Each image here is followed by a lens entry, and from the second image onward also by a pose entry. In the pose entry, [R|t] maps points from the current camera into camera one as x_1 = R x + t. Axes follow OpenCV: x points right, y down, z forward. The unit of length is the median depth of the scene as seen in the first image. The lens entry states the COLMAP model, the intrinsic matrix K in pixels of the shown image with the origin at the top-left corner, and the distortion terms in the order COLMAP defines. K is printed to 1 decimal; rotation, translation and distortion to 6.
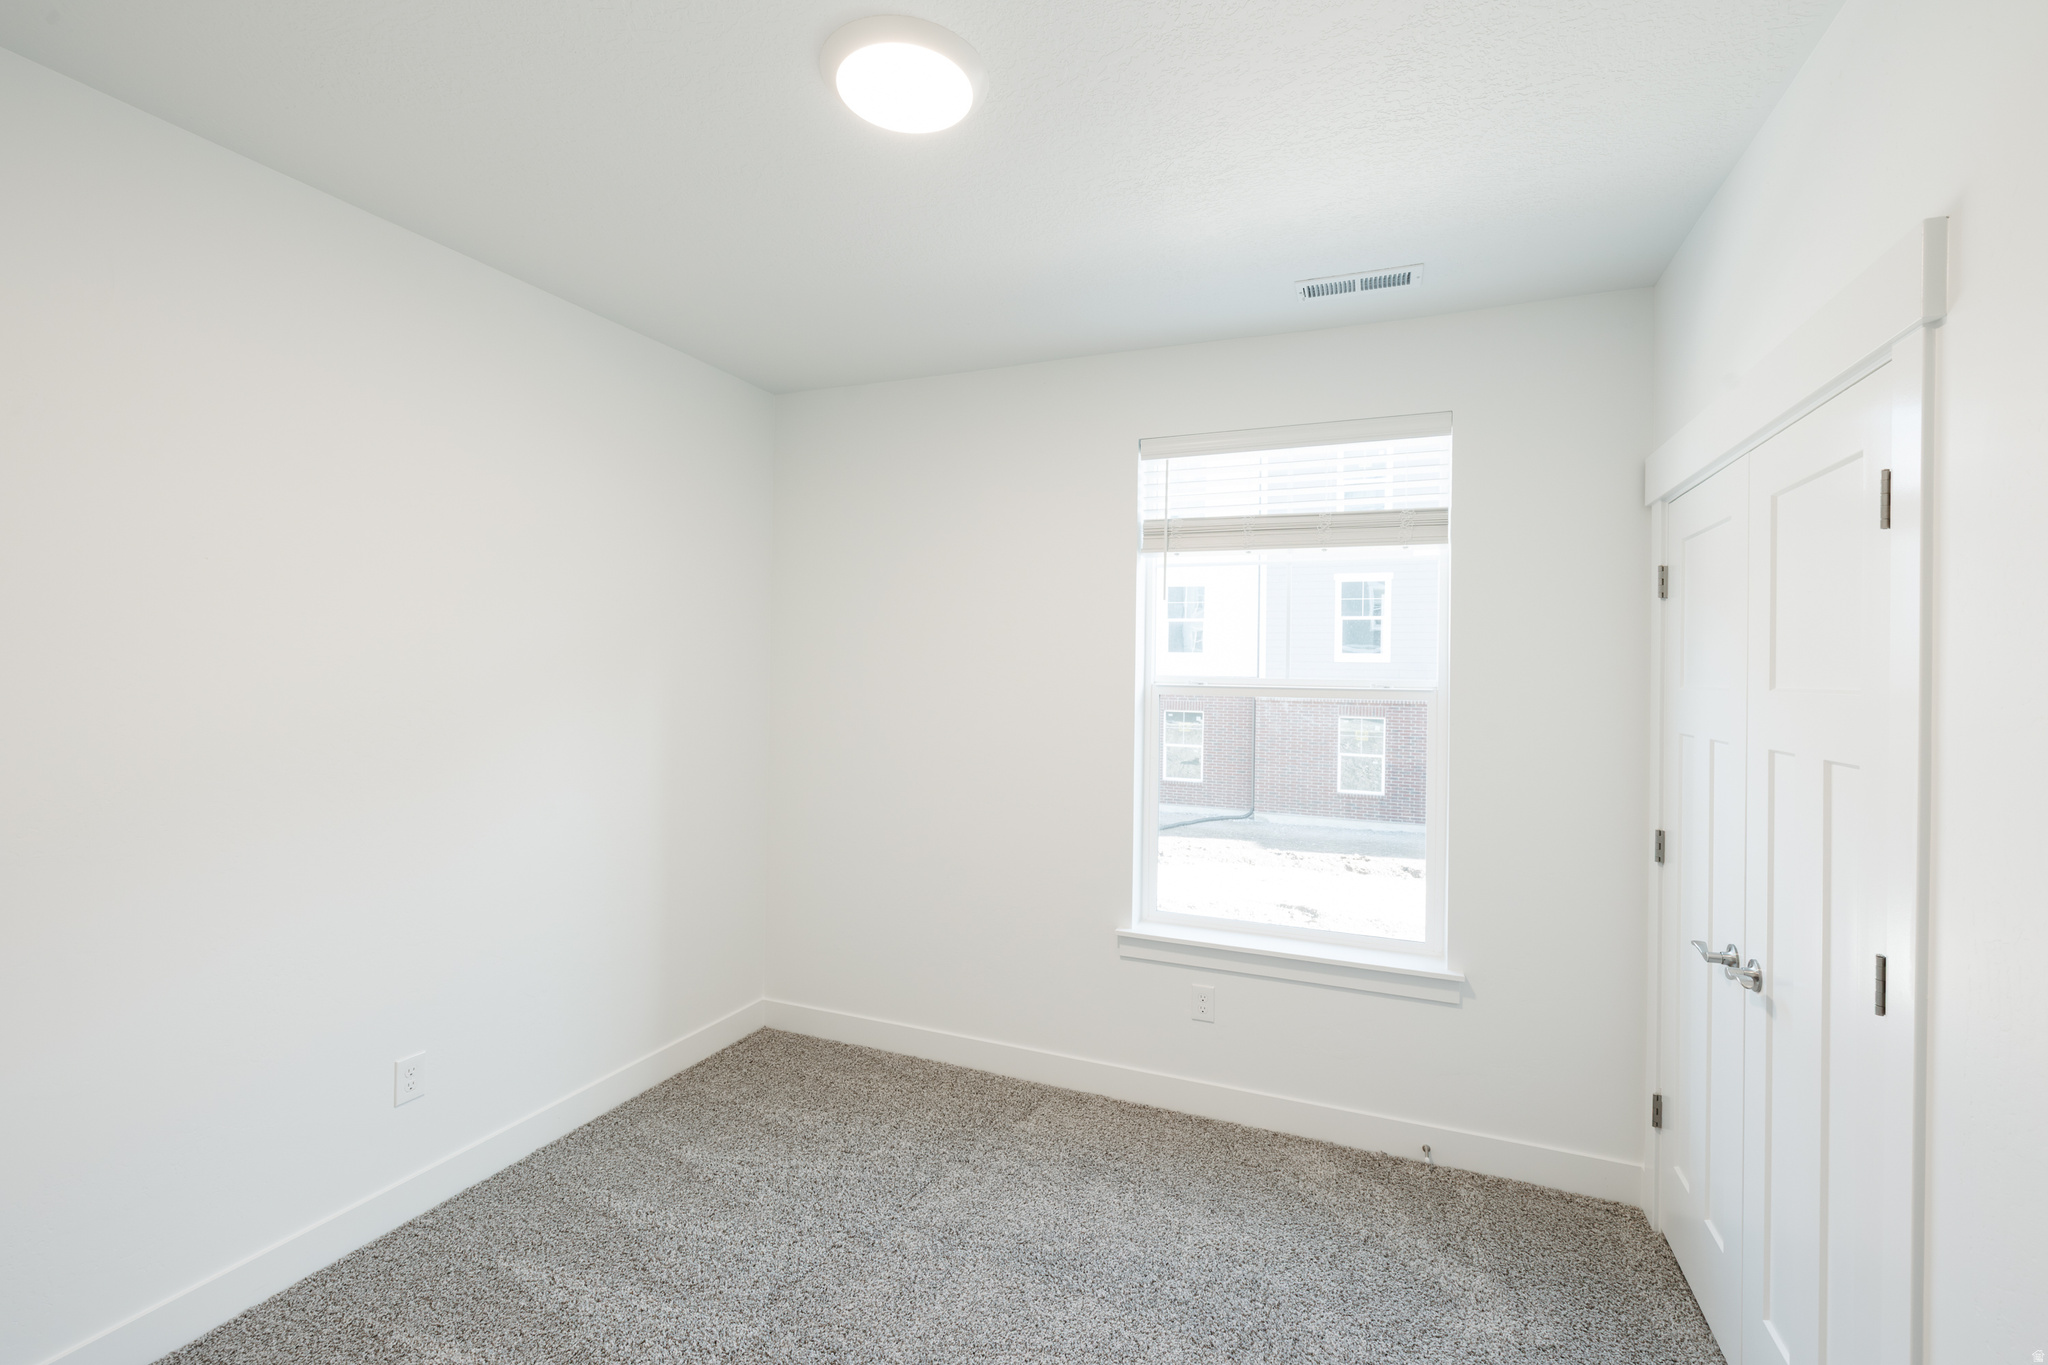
lens RADIAL K [[898.3, 0, 1053.3], [0, 898.3, 646.5], [0, 0, 1]] dist [0.001792, 0.000280]
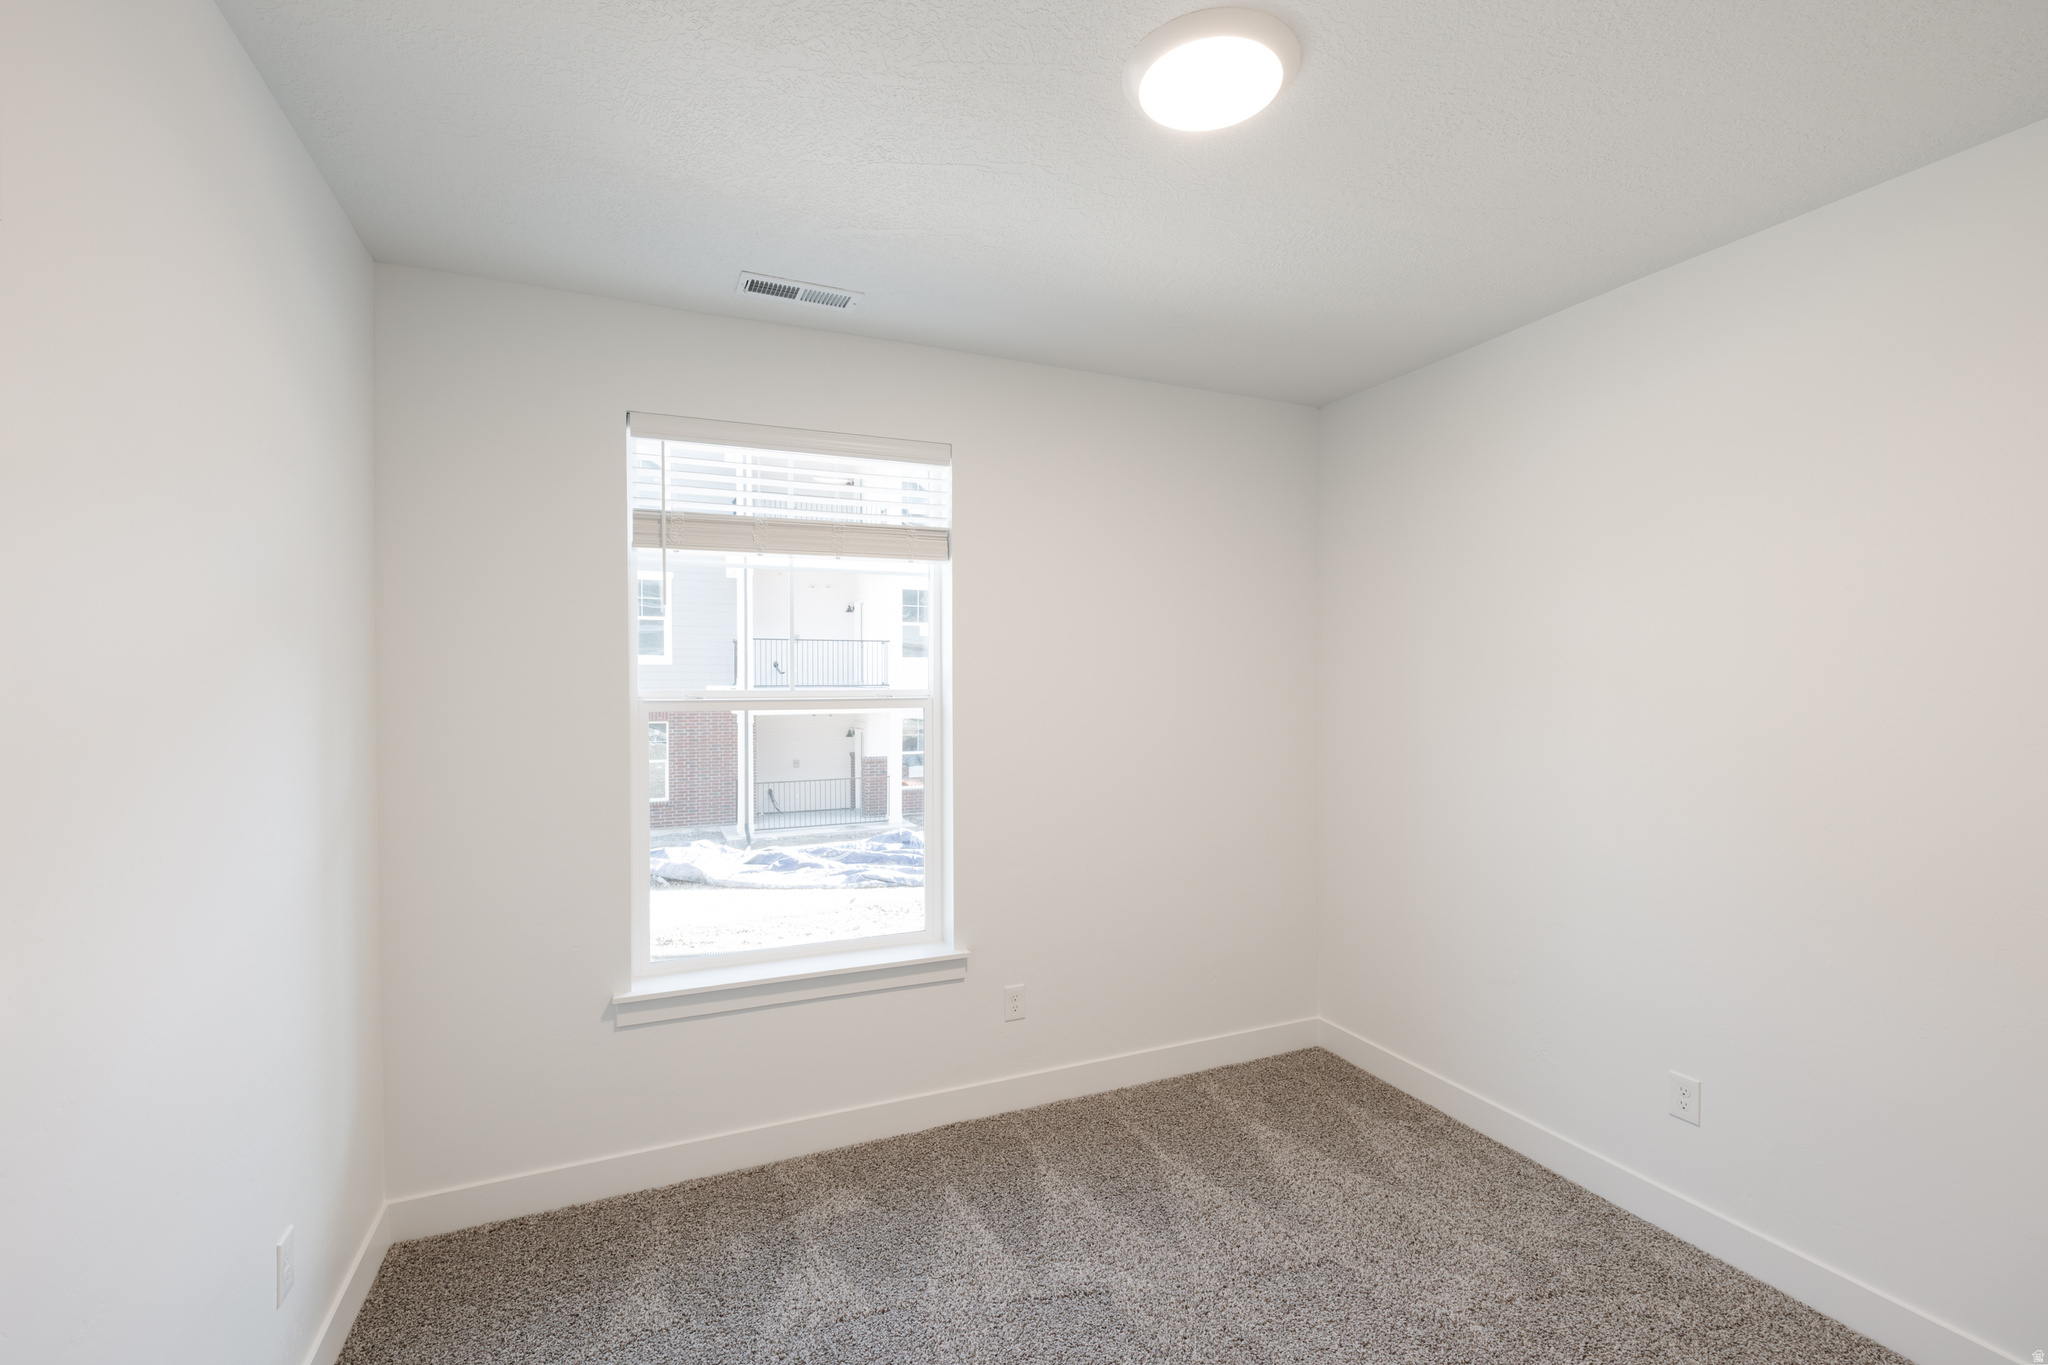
lens RADIAL K [[898.3, 0, 1053.3], [0, 898.3, 646.5], [0, 0, 1]] dist [0.001792, 0.000280]
pose [[0.696104, 0.007578, 0.717901, -0.232044], [-0.007365, 0.999967, -0.003414, -0.009291], [-0.717904, -0.002911, 0.696136, 0.123169]]
